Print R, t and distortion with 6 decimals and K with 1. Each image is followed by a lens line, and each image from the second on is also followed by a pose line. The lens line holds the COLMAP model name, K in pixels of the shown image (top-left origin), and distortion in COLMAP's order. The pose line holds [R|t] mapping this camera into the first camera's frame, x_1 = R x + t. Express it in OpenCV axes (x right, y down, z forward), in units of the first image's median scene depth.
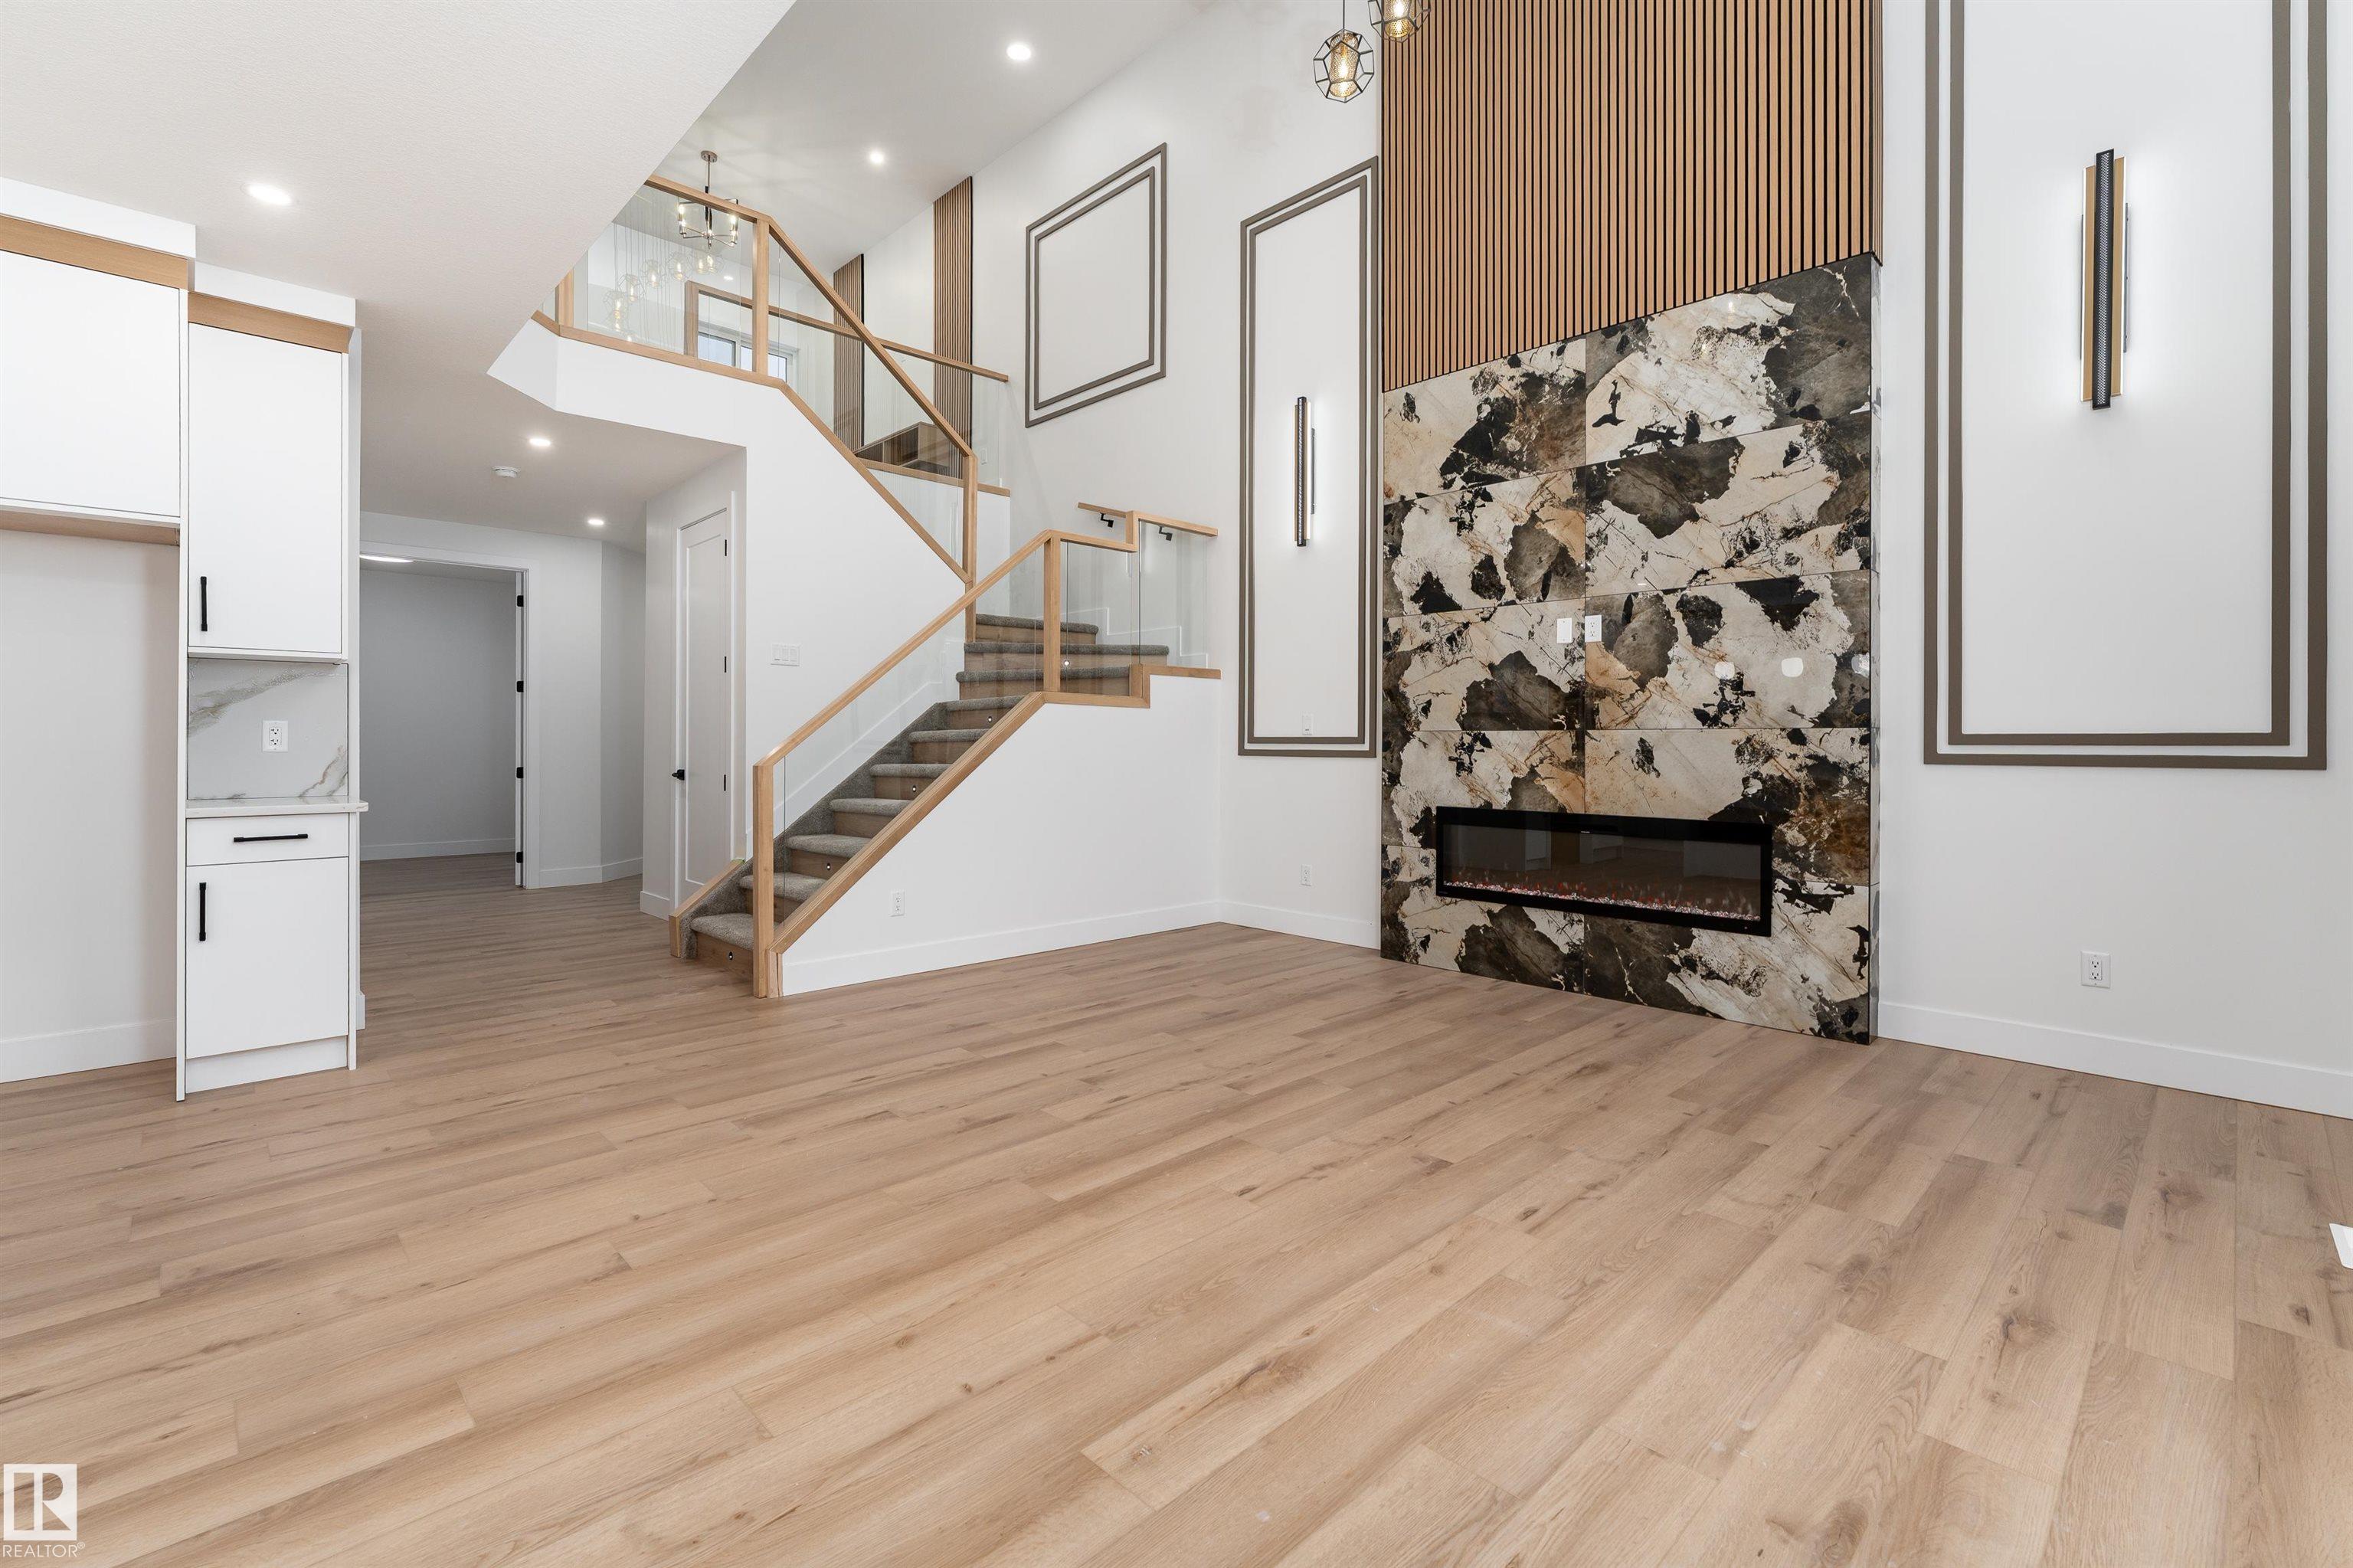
lens RADIAL K [[1027.4, 0, 1156.1], [0, 1027.4, 746.3], [0, 0, 1]] dist [-0.000841, -0.000144]
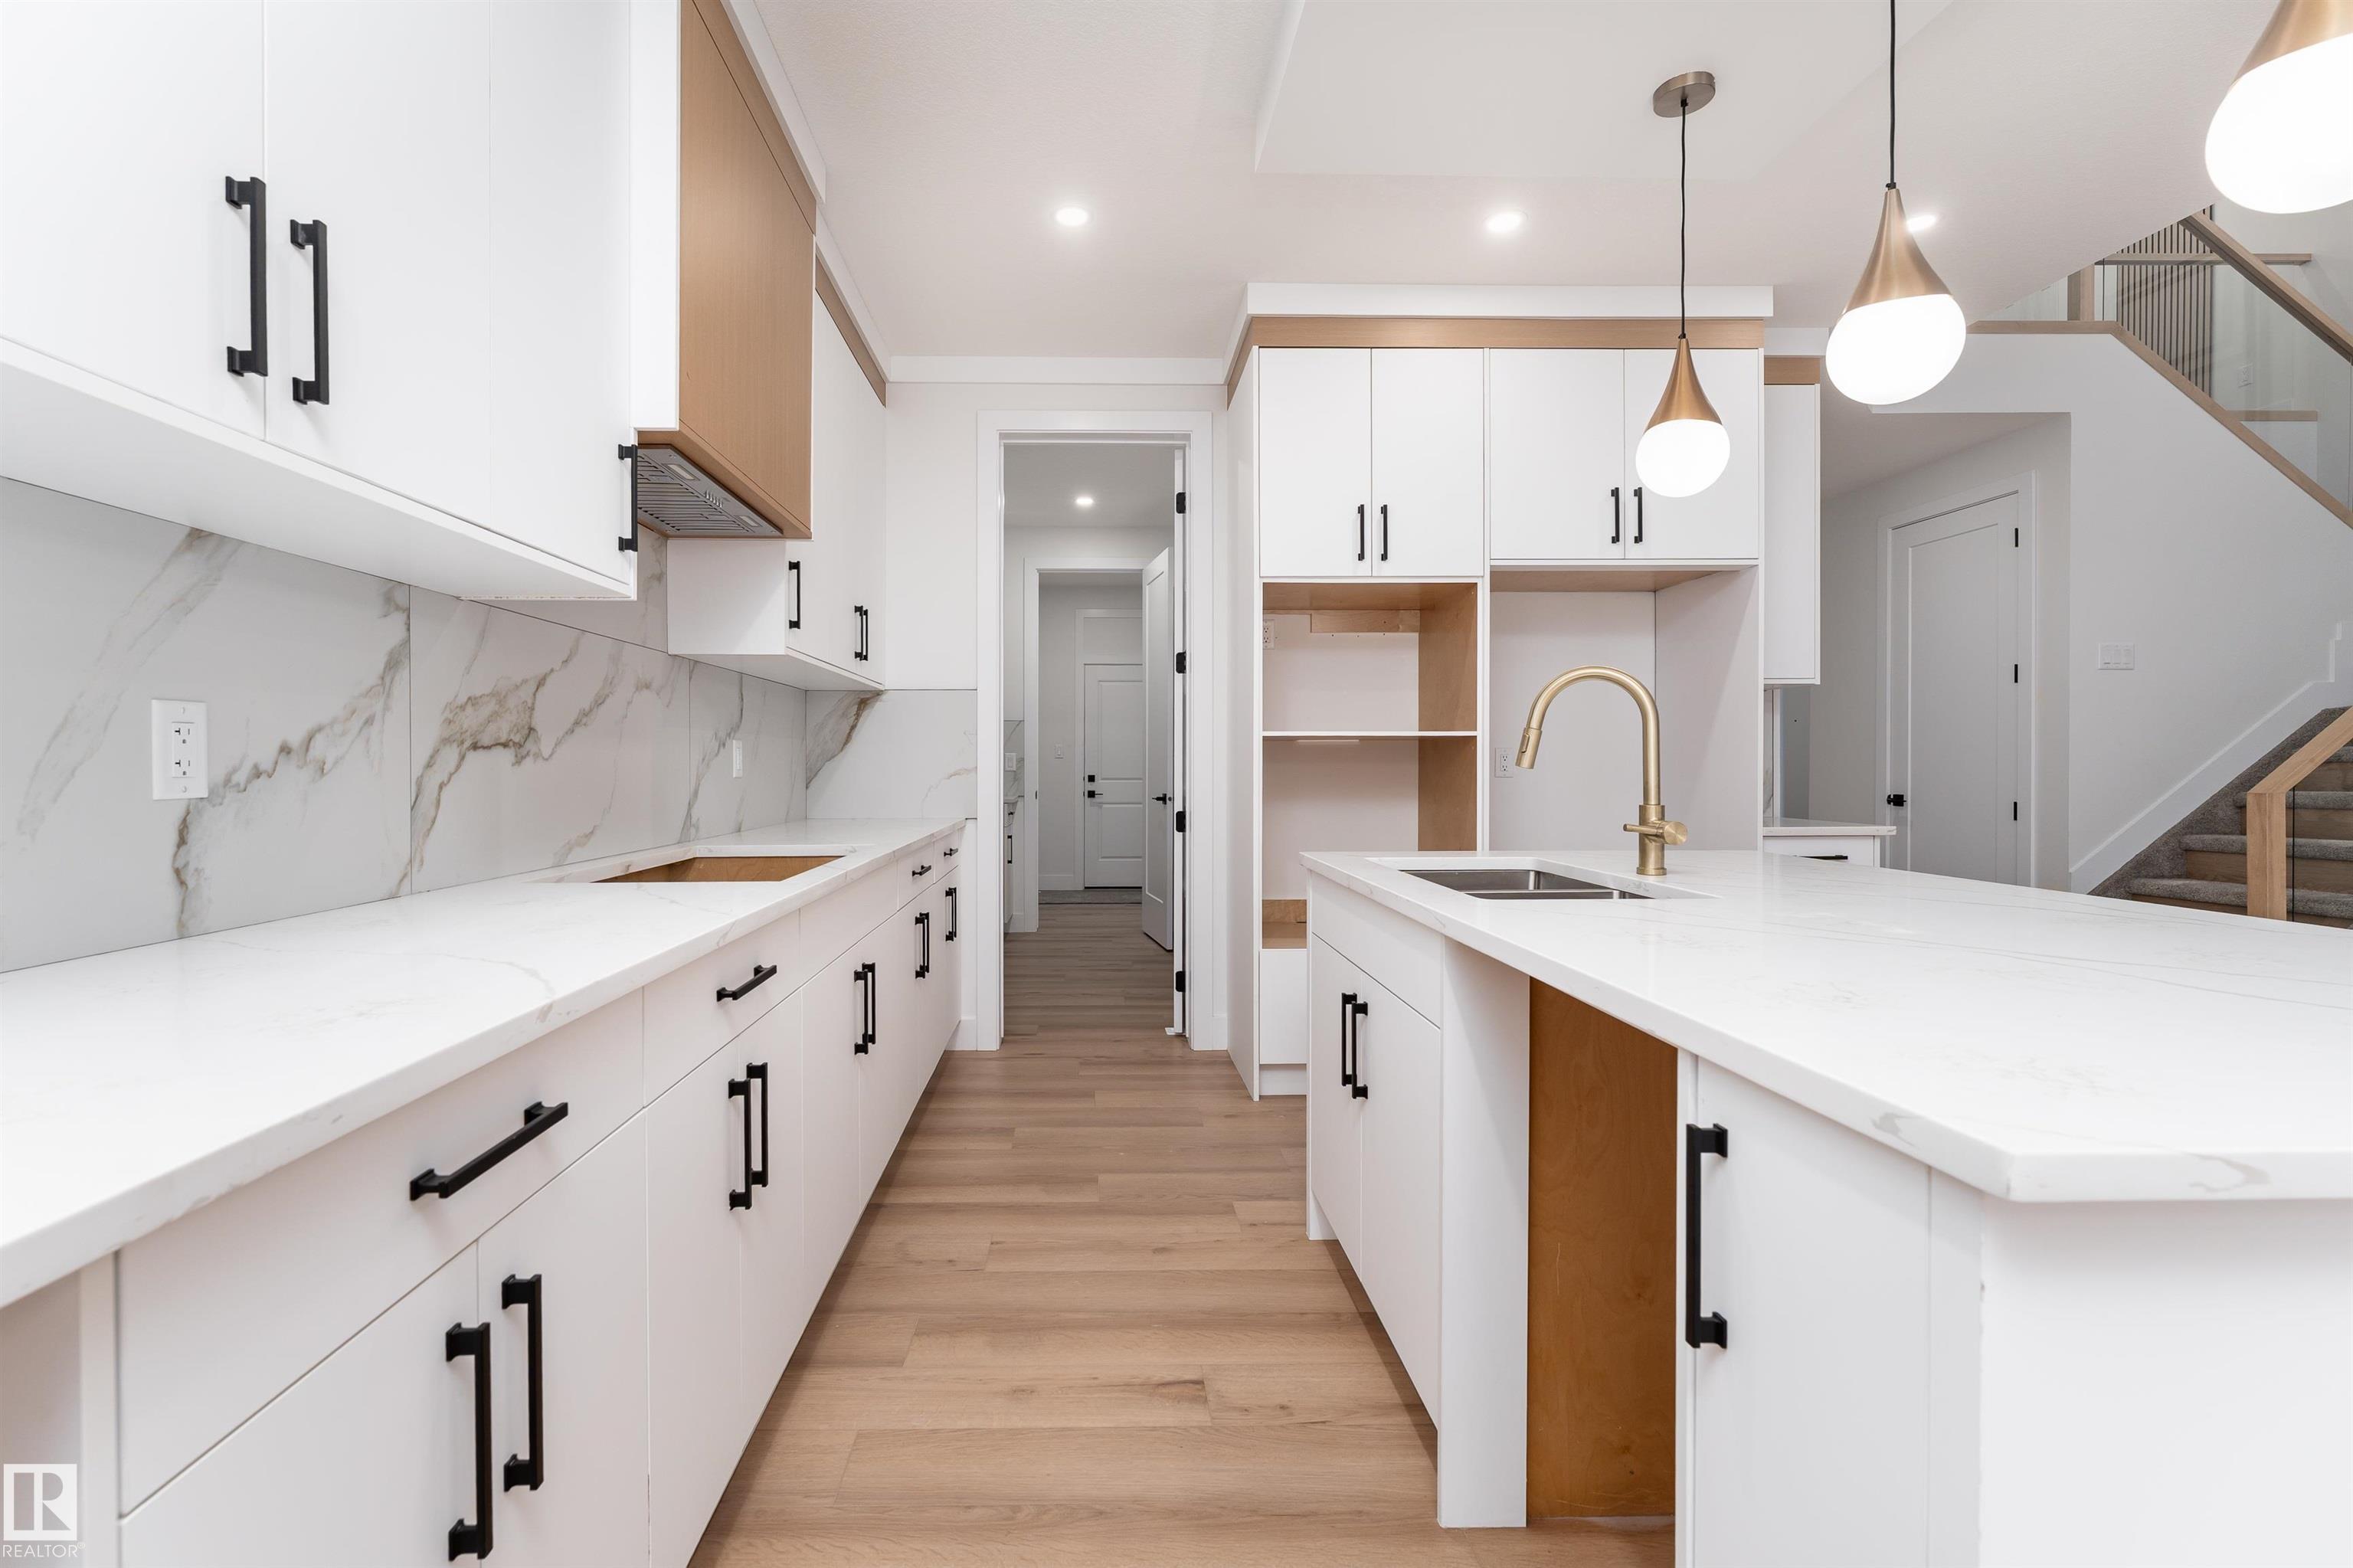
lens RADIAL K [[1037.1, 0, 1117.0], [0, 1037.1, 775.6], [0, 0, 1]] dist [-0.000391, -0.000073]
pose [[0.742876, 0.002066, -0.669426, -0.530914], [0.003008, 0.999975, 0.006425, -0.001728], [0.669423, -0.006787, 0.742851, -0.200846]]
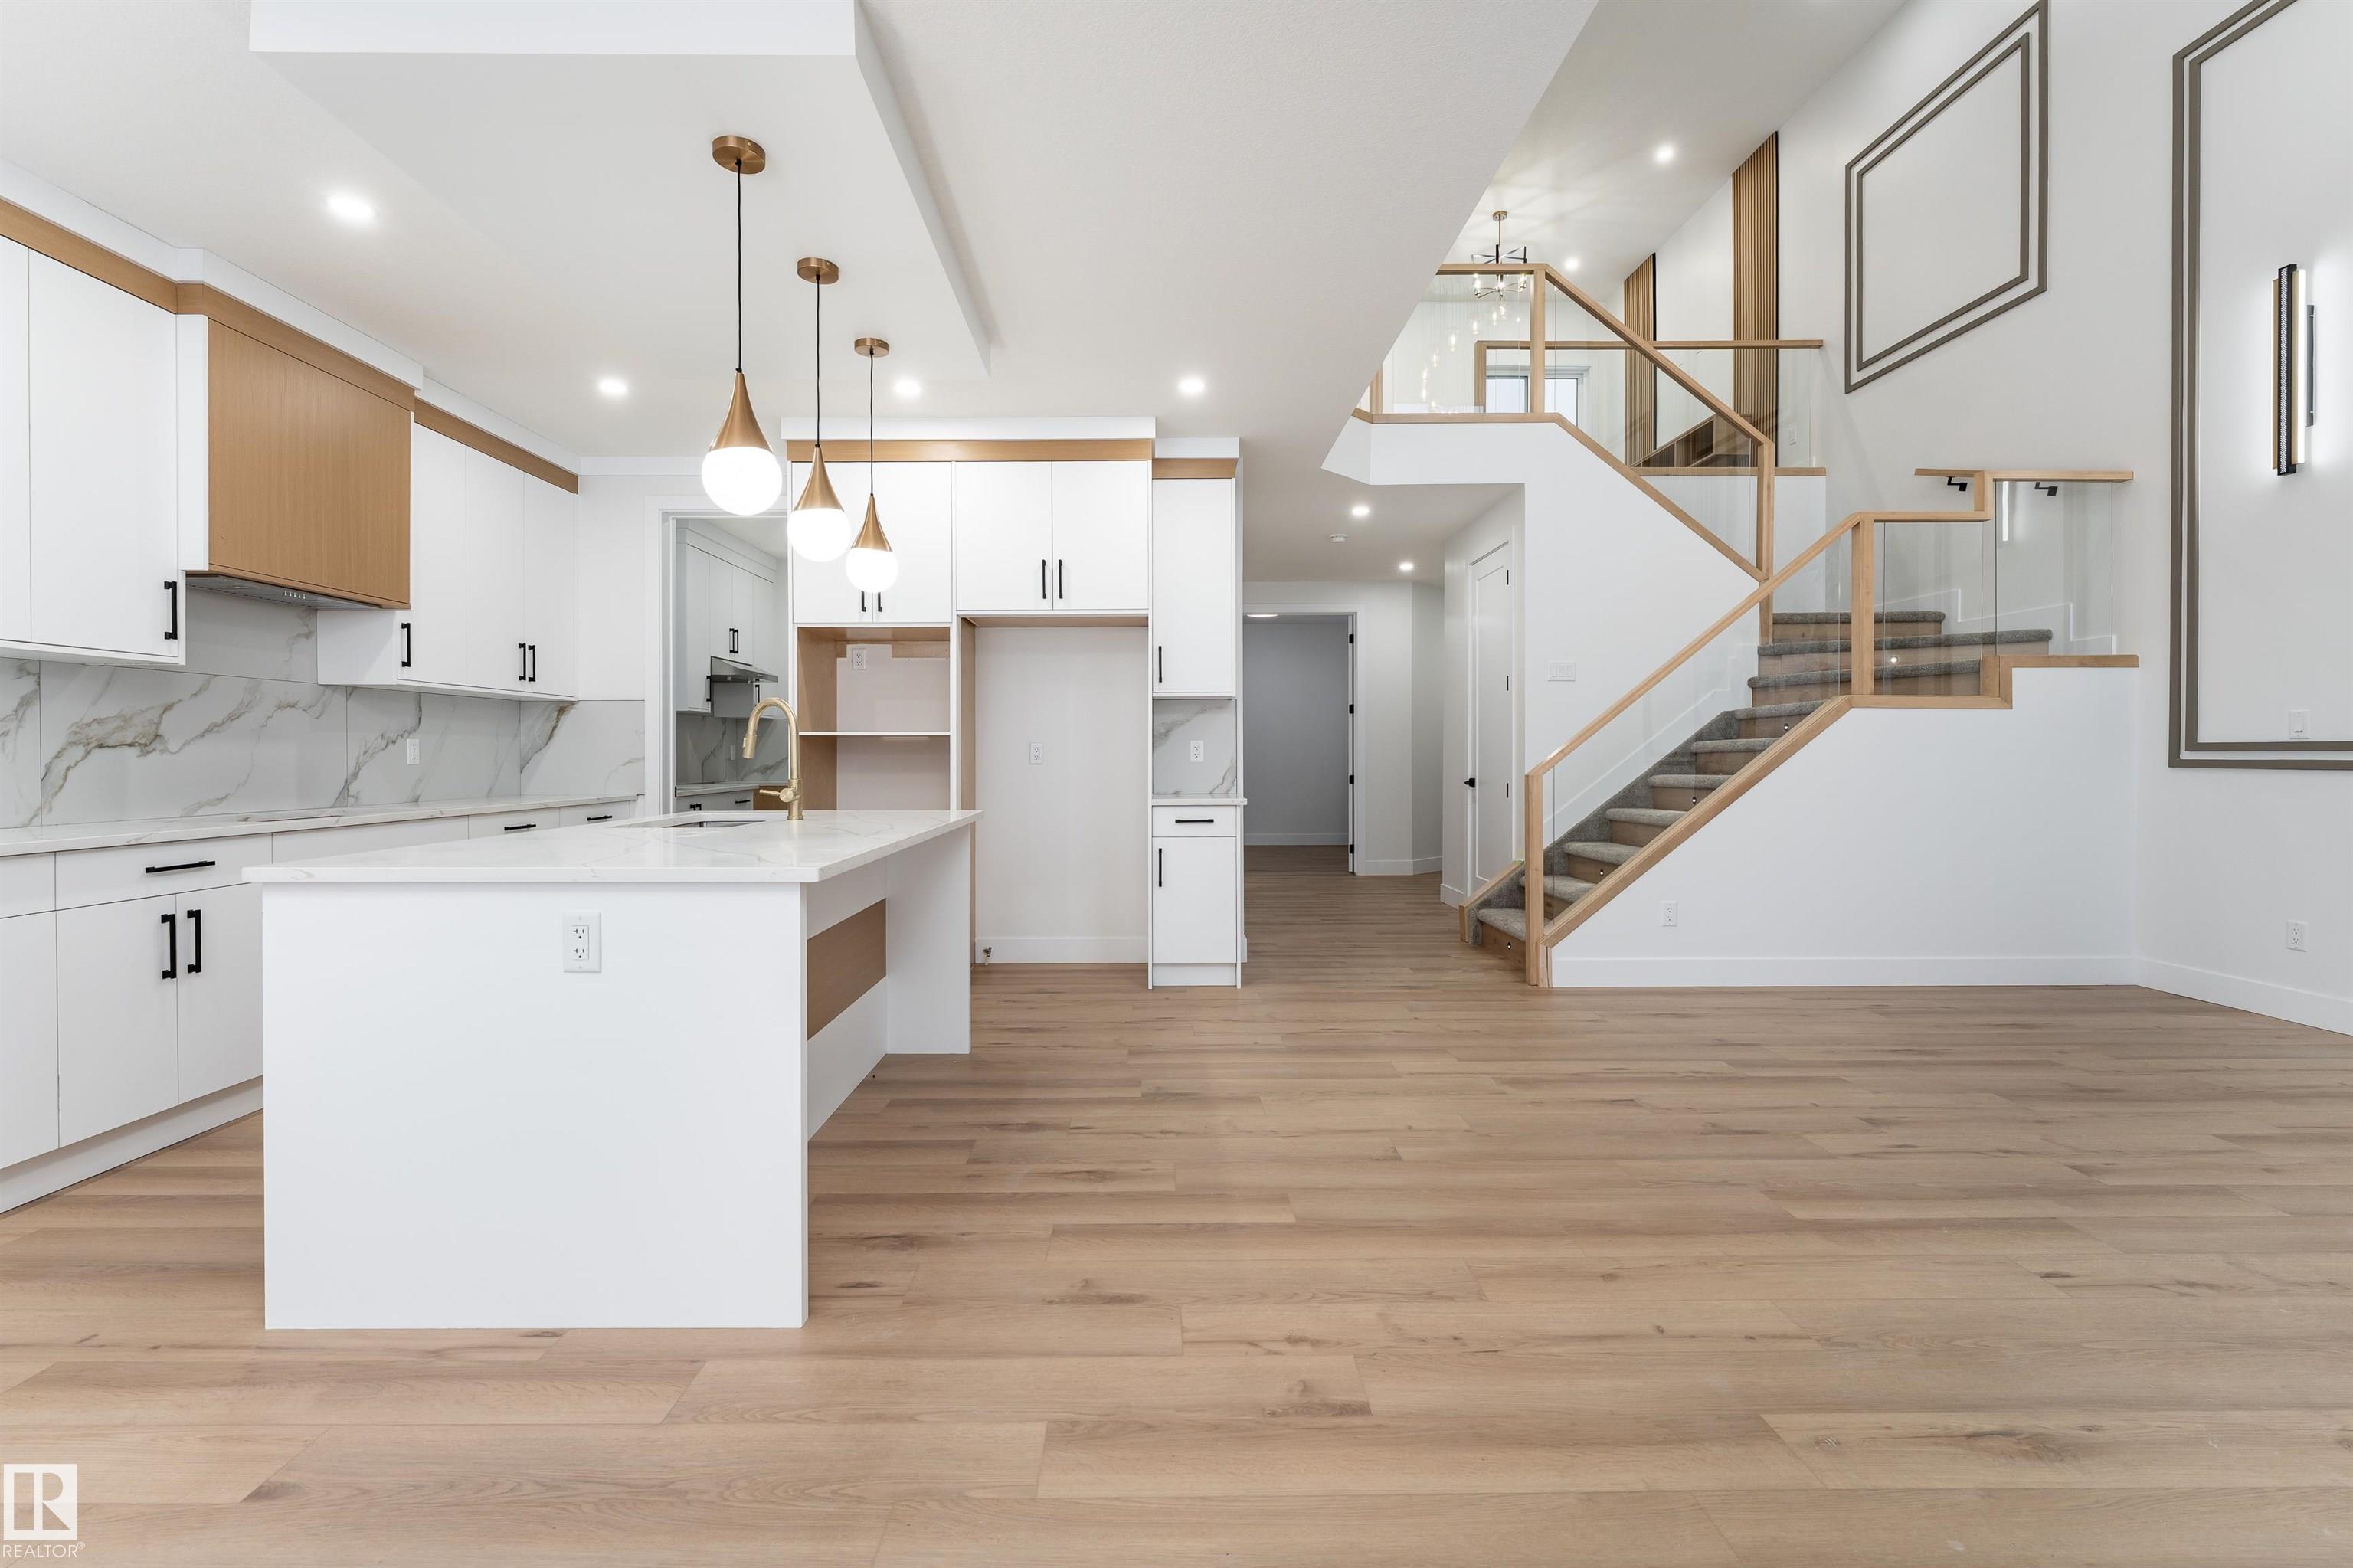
lens RADIAL K [[1020.4, 0, 1158.3], [0, 1020.4, 763.3], [0, 0, 1]] dist [-0.000799, 0.000228]
pose [[0.730304, 0.000401, -0.683123, 0.073031], [0.003569, 0.999984, 0.004403, 0.000249], [0.683113, -0.005654, 0.730290, -0.075700]]
